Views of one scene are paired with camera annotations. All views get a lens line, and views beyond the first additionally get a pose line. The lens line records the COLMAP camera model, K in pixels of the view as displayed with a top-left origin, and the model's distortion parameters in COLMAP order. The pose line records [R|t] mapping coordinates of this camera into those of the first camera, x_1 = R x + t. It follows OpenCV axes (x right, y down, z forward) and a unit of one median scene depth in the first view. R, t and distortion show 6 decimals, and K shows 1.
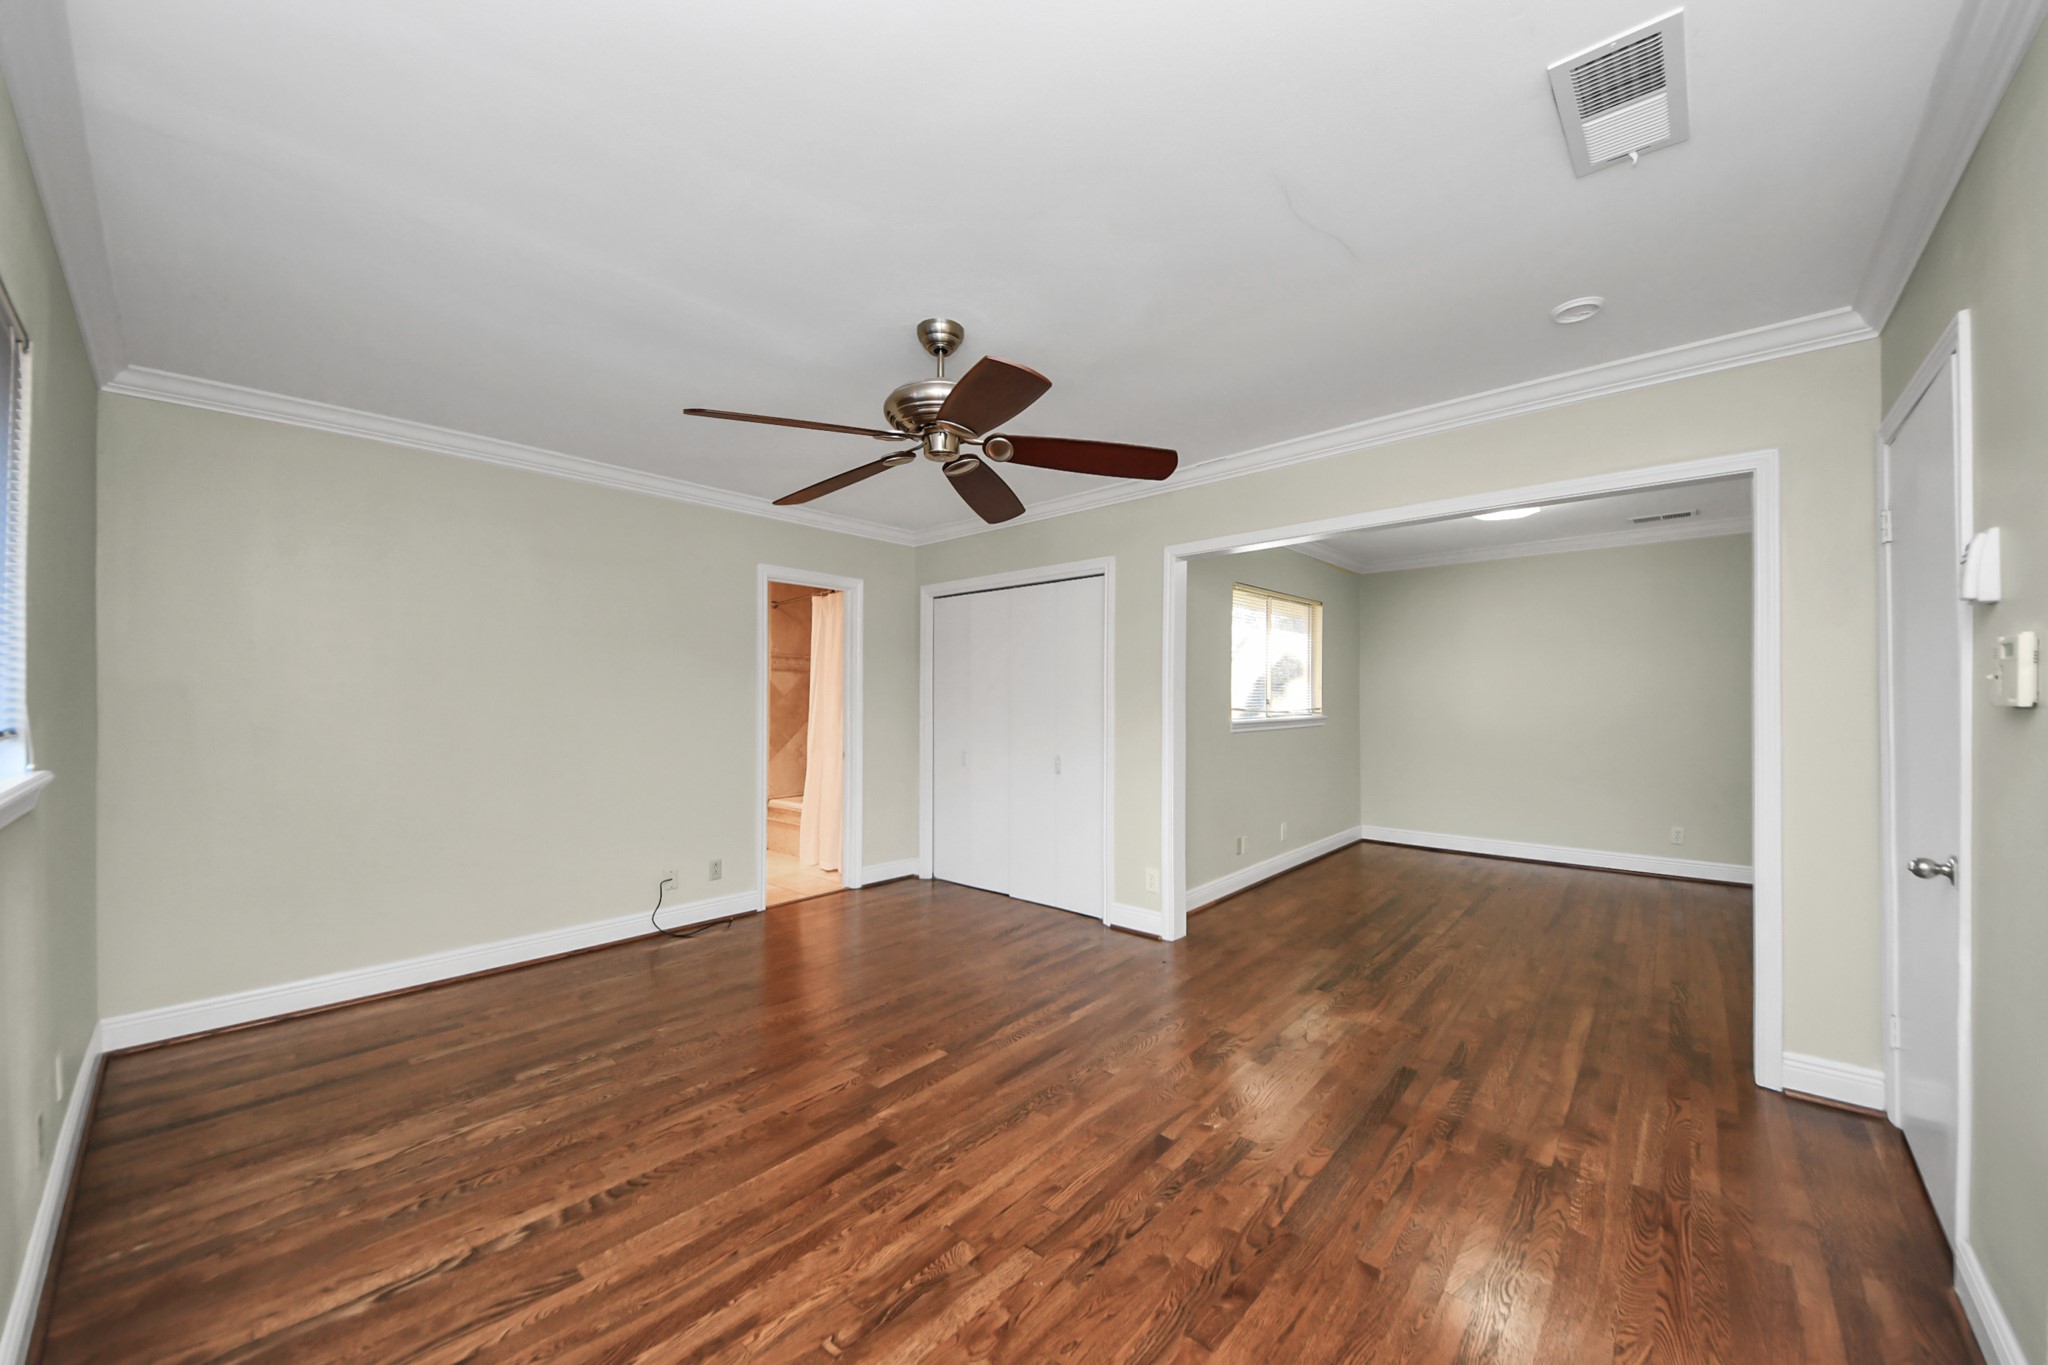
lens RADIAL K [[760.4, 0, 1023.6], [0, 760.4, 691.7], [0, 0, 1]] dist [-0.000215, -0.000001]
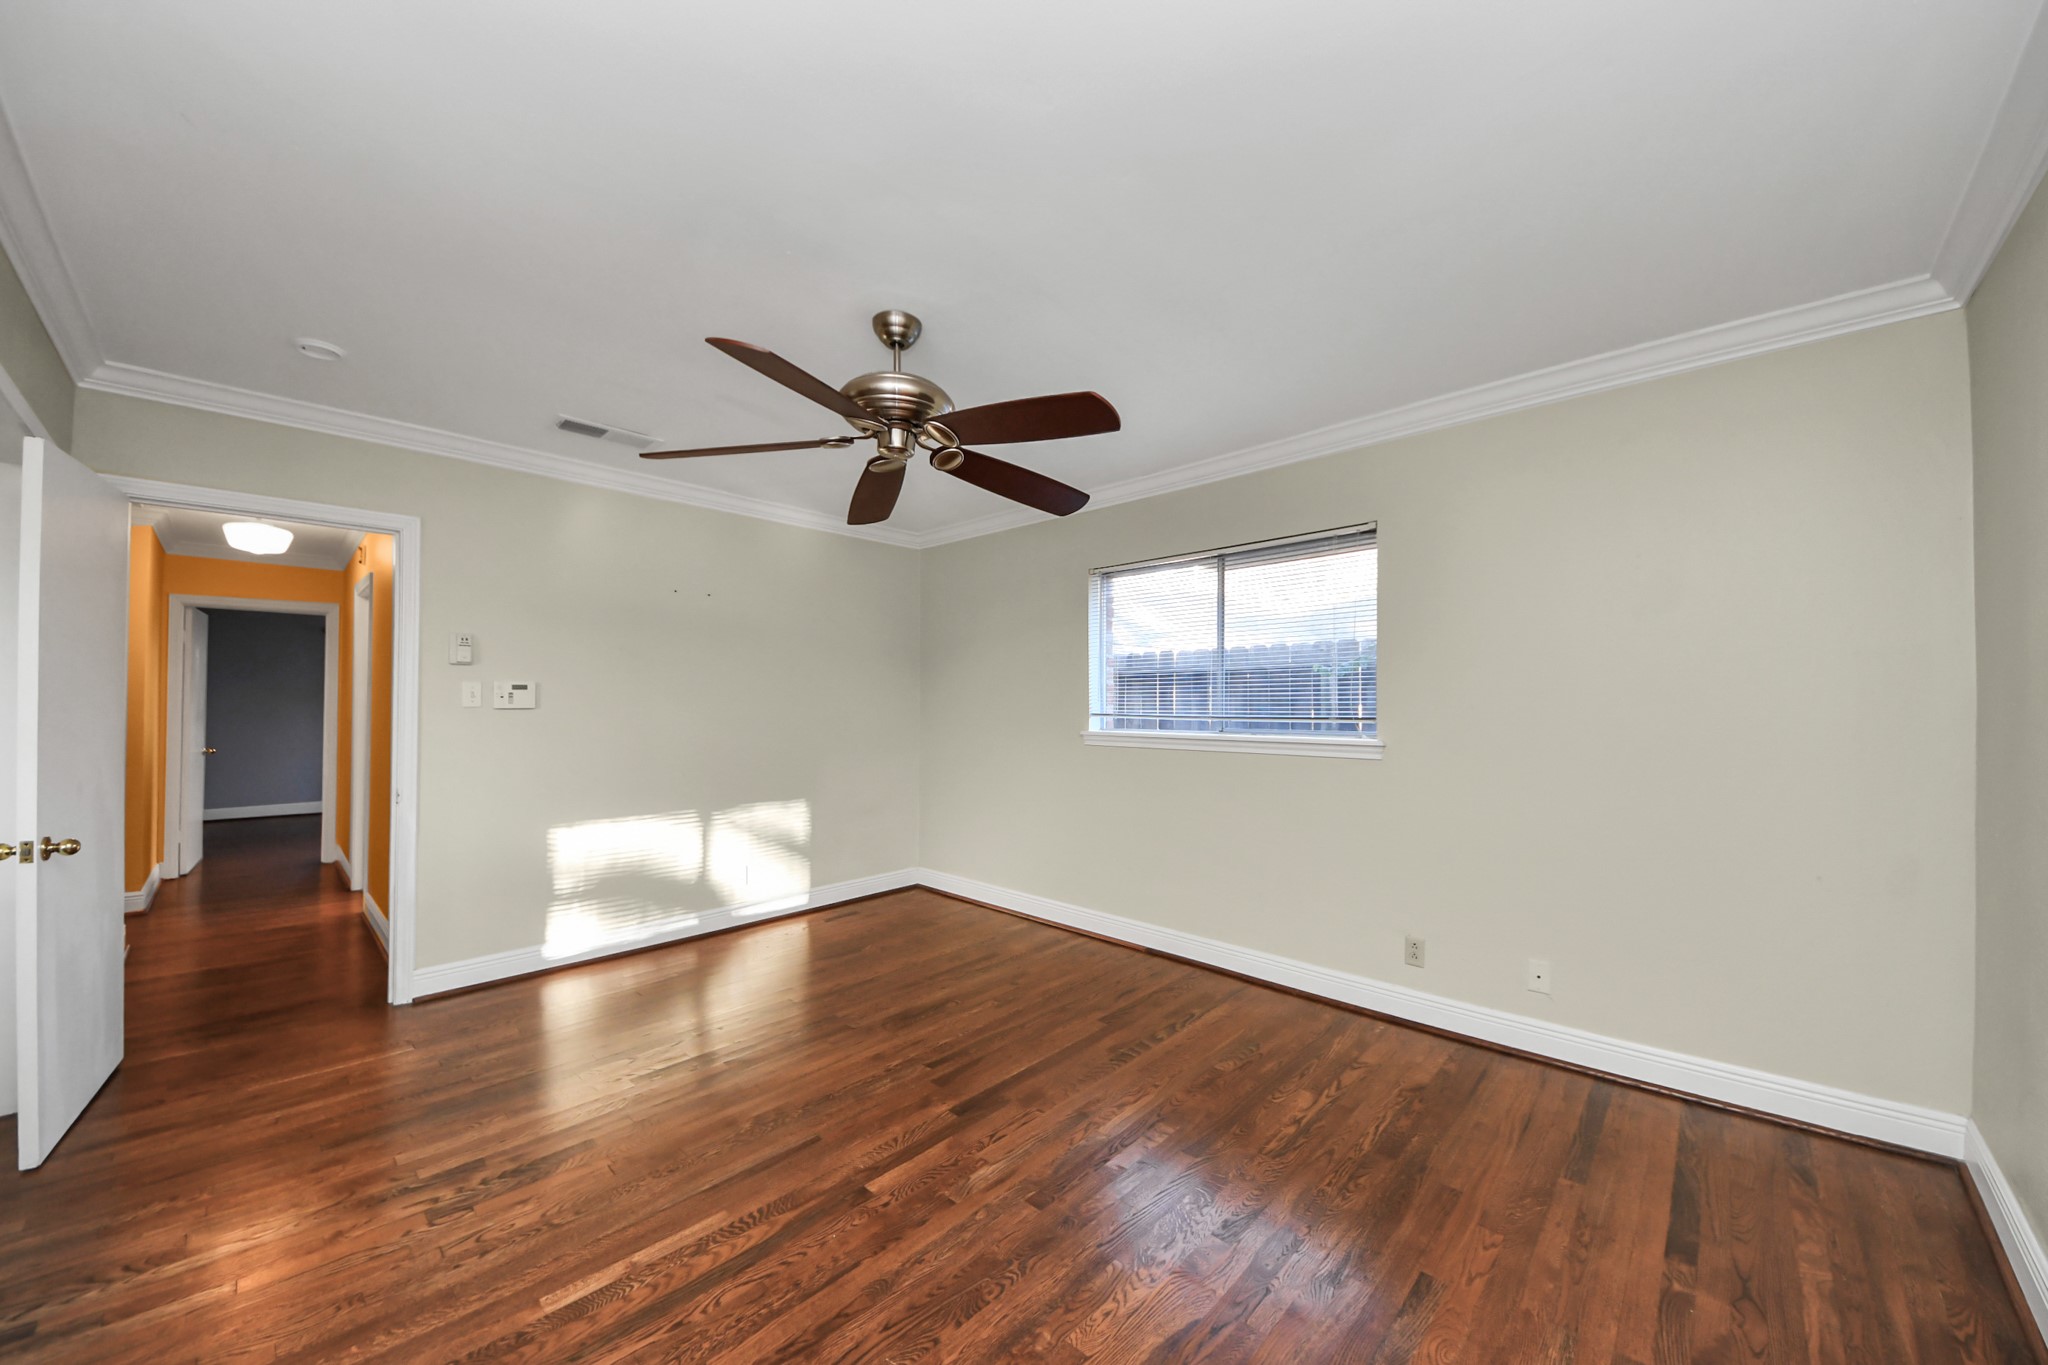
lens RADIAL K [[760.4, 0, 1024.1], [0, 760.4, 694.6], [0, 0, 1]] dist [-0.000215, -0.000001]
pose [[-0.999628, 0.003911, 0.026983, -0.332865], [0.003227, 0.999674, -0.025344, 0.020219], [-0.027074, -0.025248, -0.999315, 2.102787]]
